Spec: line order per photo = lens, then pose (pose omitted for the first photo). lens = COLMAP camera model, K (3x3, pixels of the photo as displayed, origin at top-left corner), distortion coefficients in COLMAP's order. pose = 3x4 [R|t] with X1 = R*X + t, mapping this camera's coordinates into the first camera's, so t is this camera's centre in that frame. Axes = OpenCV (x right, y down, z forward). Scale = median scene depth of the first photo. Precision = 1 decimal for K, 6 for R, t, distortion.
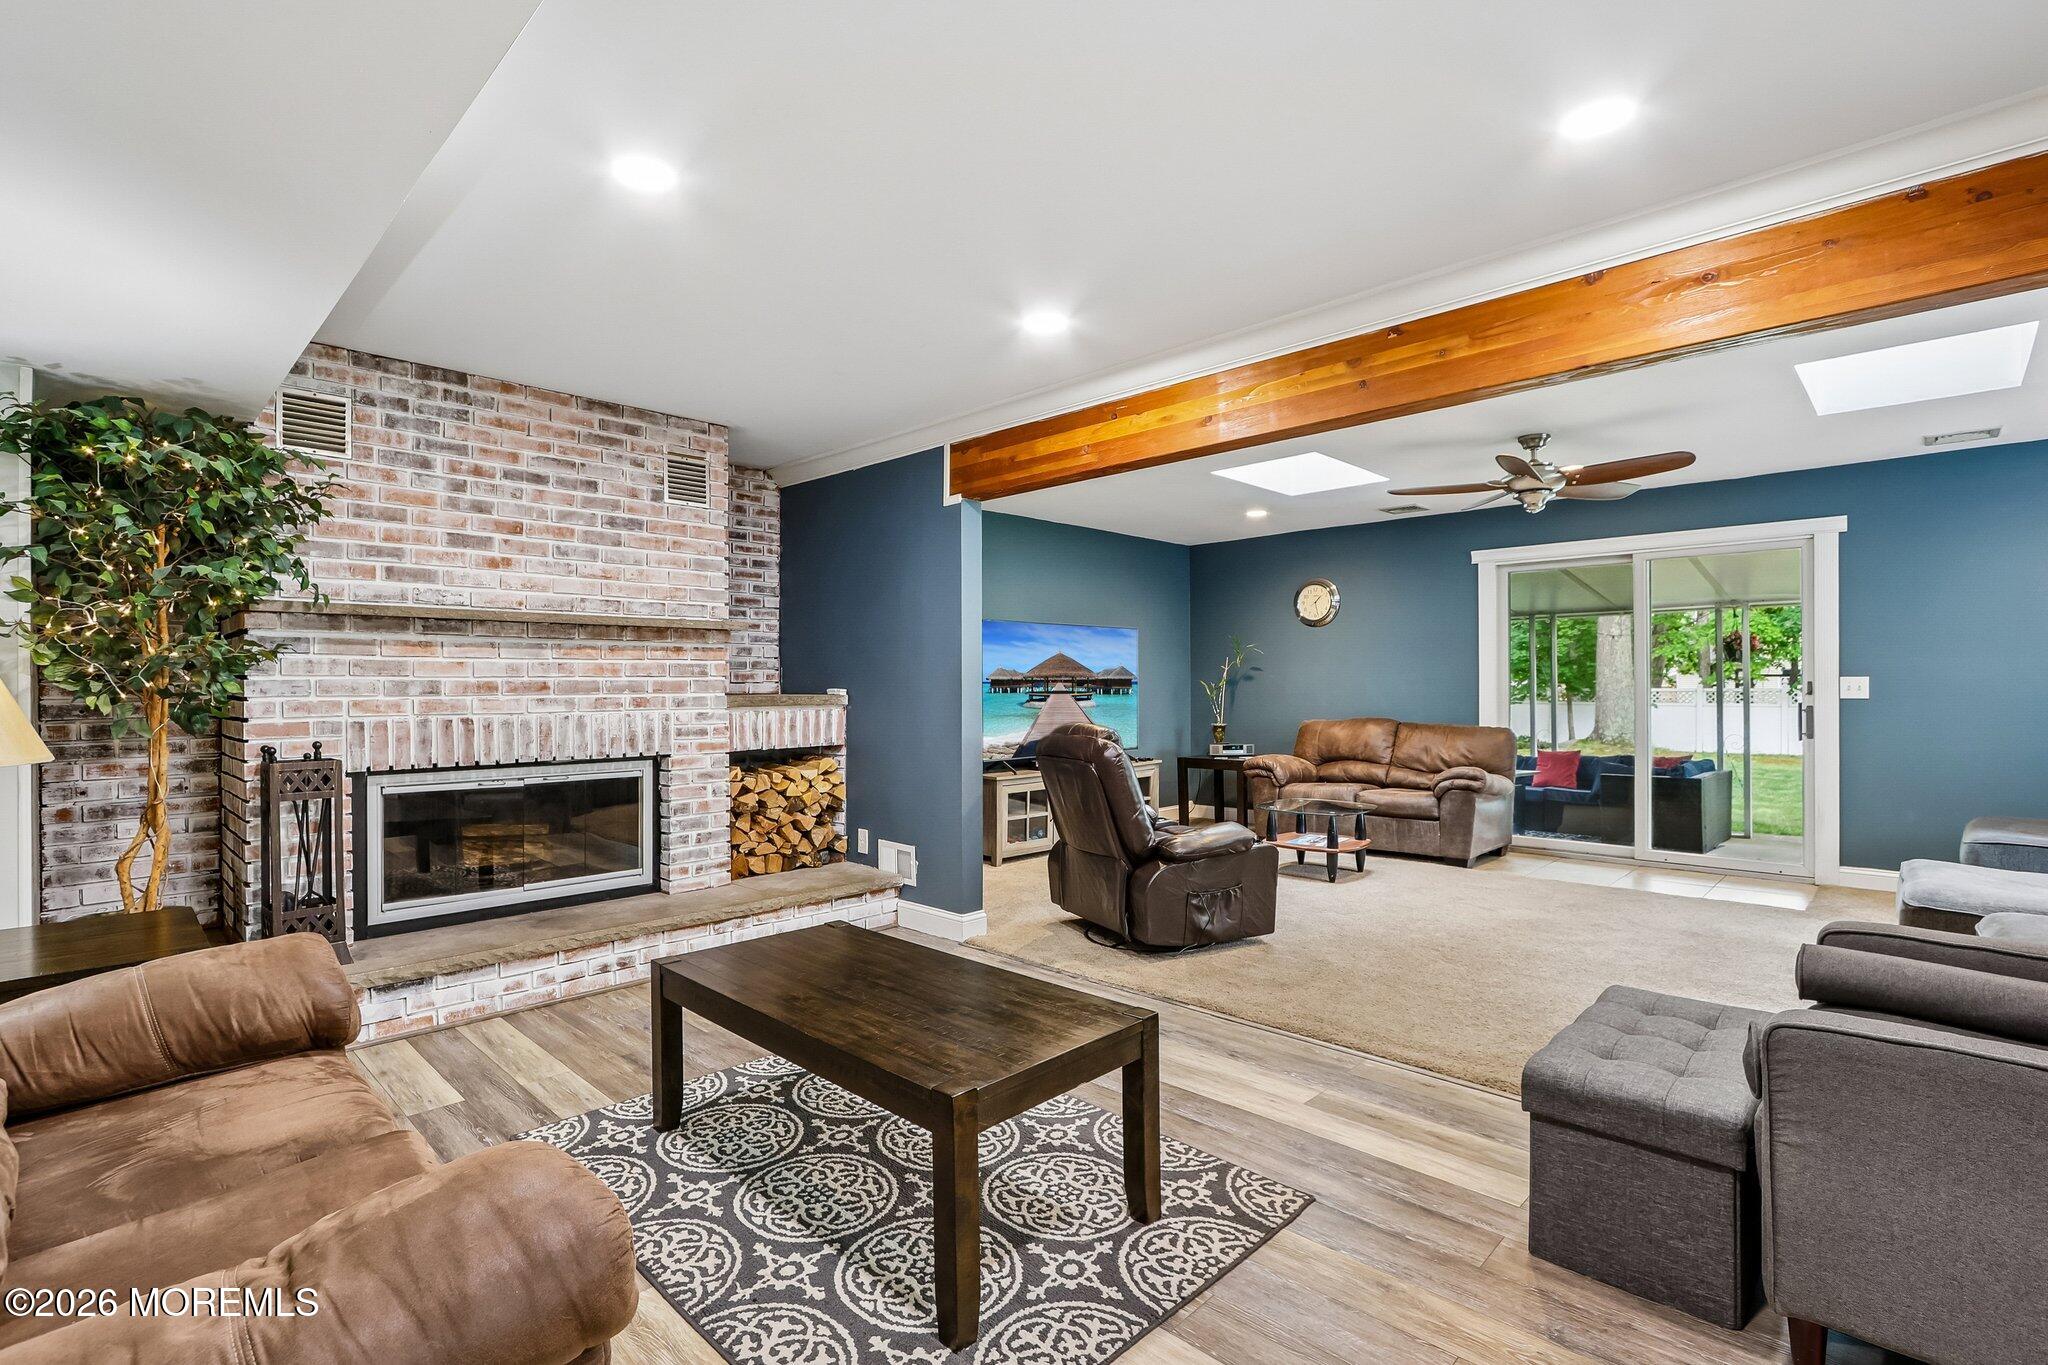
lens RADIAL K [[947.0, 0, 1010.6], [0, 947.0, 688.2], [0, 0, 1]] dist [-0.015135, 0.002746]
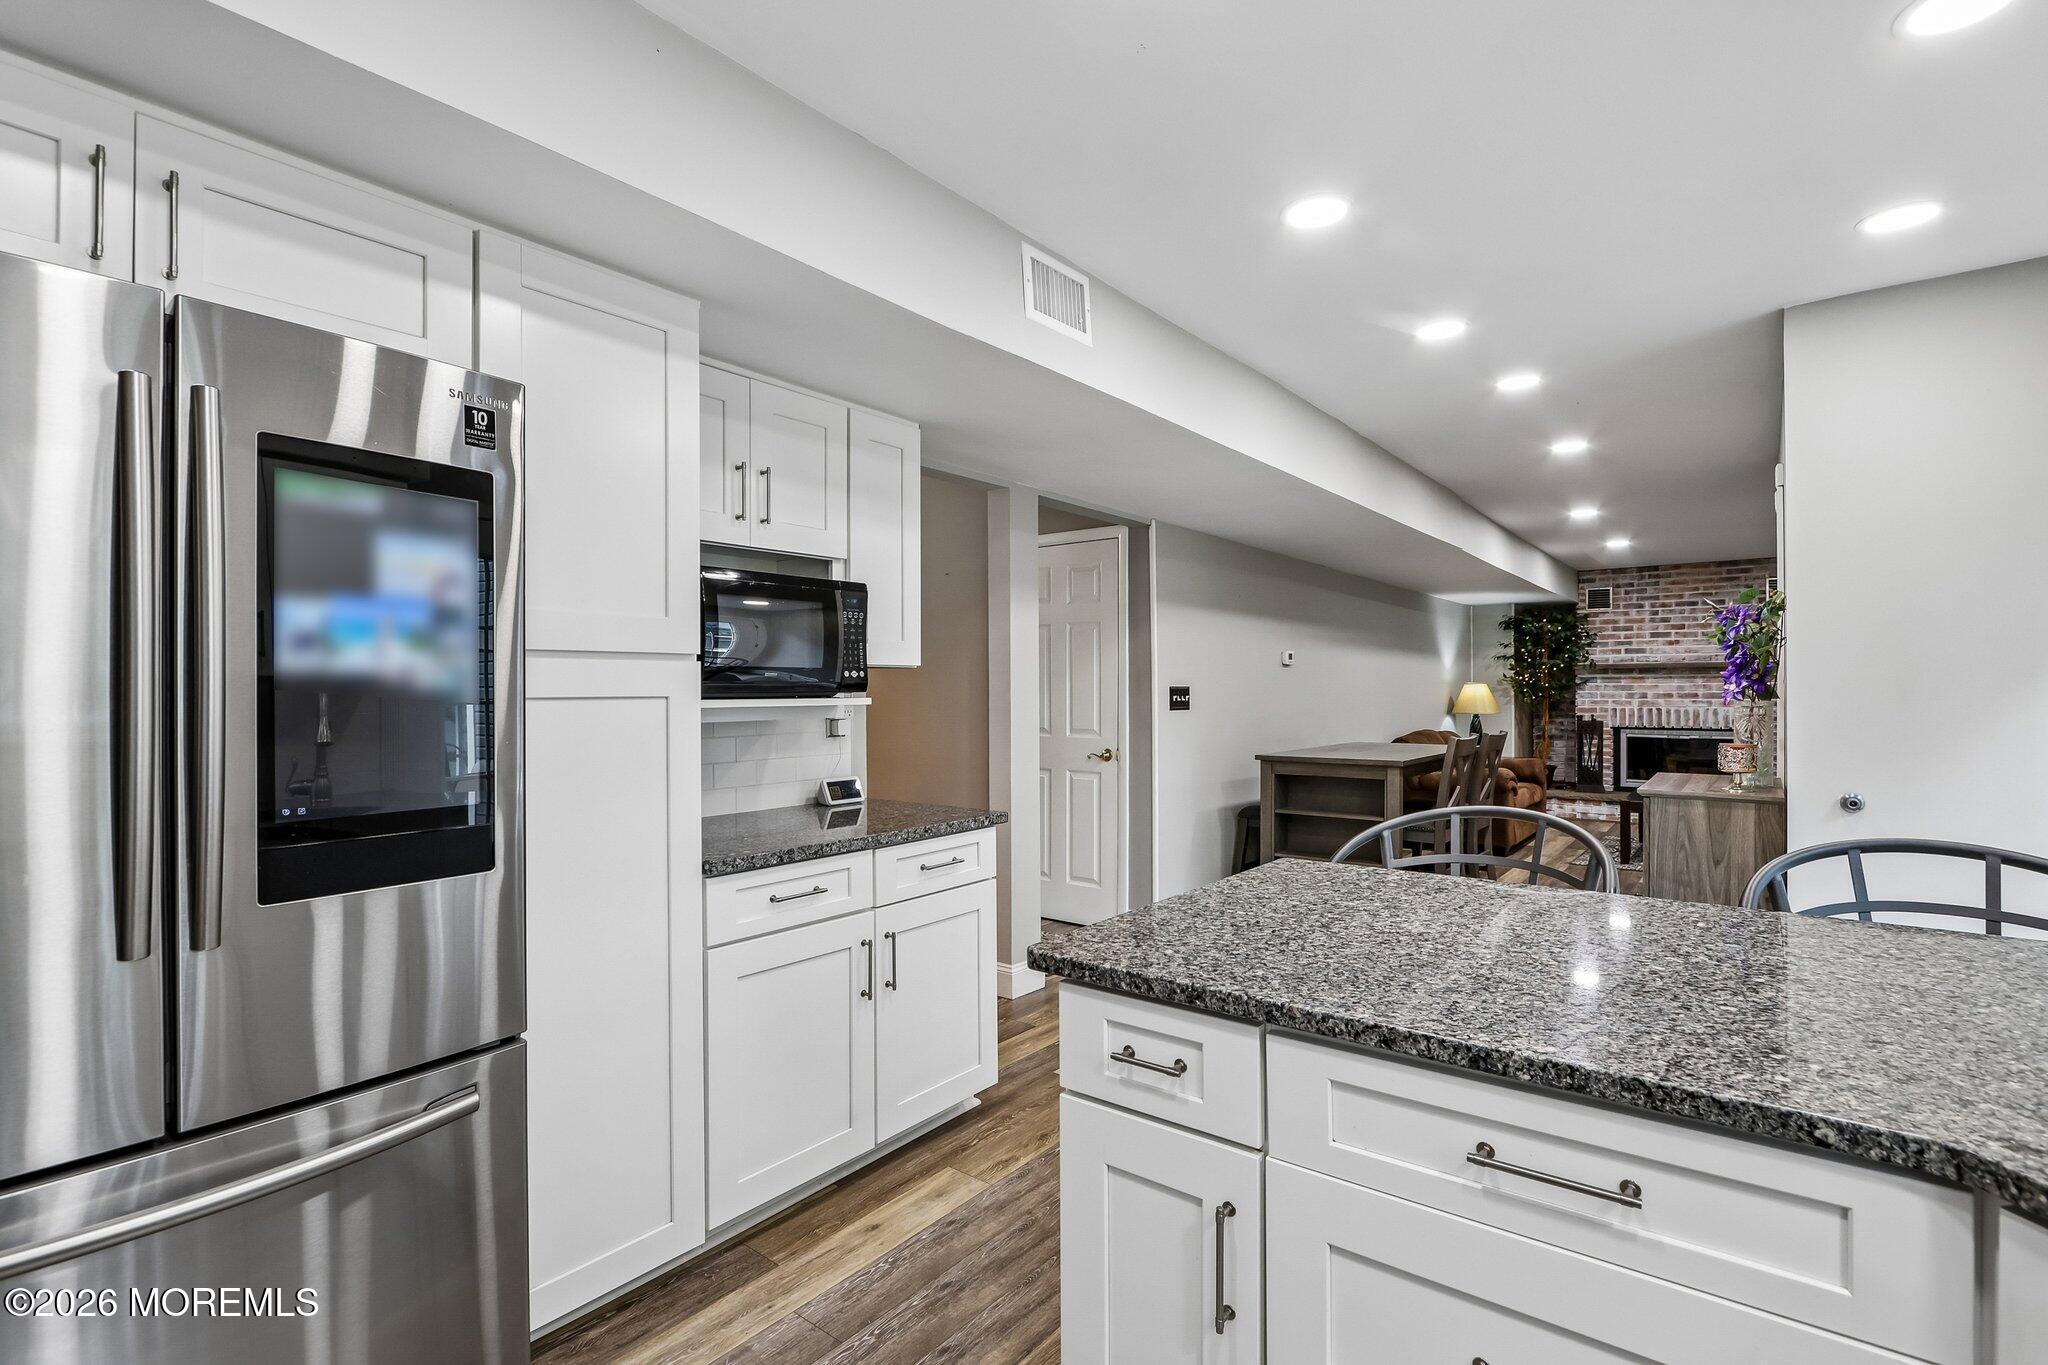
lens RADIAL K [[947.0, 0, 1007.8], [0, 947.0, 686.9], [0, 0, 1]] dist [-0.015135, 0.002746]
pose [[0.096684, 0.000673, -0.995315, 1.691039], [0.003264, 0.999994, 0.000994, -0.031052], [0.995310, -0.003344, 0.096681, -0.911388]]
